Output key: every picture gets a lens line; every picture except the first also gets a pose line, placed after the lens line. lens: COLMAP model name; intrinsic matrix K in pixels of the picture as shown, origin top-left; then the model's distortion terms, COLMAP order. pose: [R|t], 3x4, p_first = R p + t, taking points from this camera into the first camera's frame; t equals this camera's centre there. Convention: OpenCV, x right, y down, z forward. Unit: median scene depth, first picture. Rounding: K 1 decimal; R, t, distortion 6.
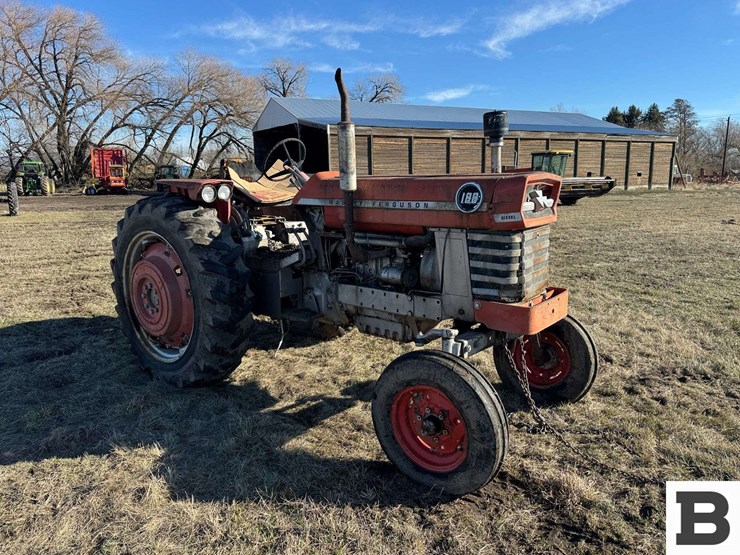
lens RADIAL K [[531.2, 0, 368.5], [0, 531.2, 274.6], [0, 0, 1]] dist [0.045852, -0.058505]
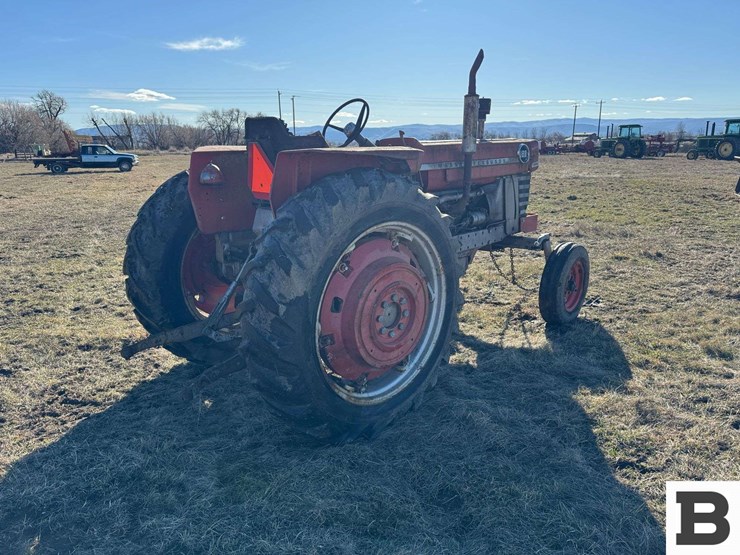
lens RADIAL K [[531.2, 0, 368.5], [0, 531.2, 274.6], [0, 0, 1]] dist [0.045852, -0.058505]
pose [[0.098983, -0.236253, 0.966637, -1.378072], [0.195592, 0.957077, 0.213888, -0.213536], [-0.975677, 0.167895, 0.140944, 1.190540]]
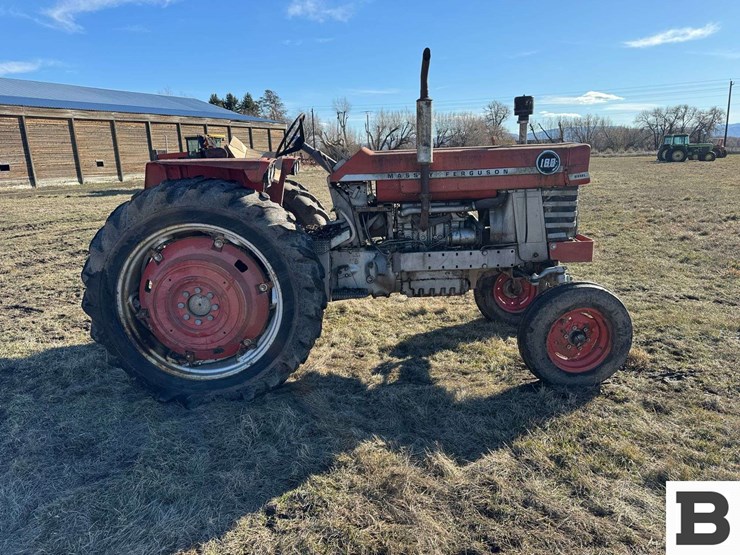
lens RADIAL K [[531.2, 0, 368.5], [0, 531.2, 274.6], [0, 0, 1]] dist [0.045852, -0.058505]
pose [[0.756210, -0.160039, 0.634456, -0.912764], [0.143533, 0.986584, 0.077784, -0.038362], [-0.638392, 0.032244, 0.769035, 0.276642]]
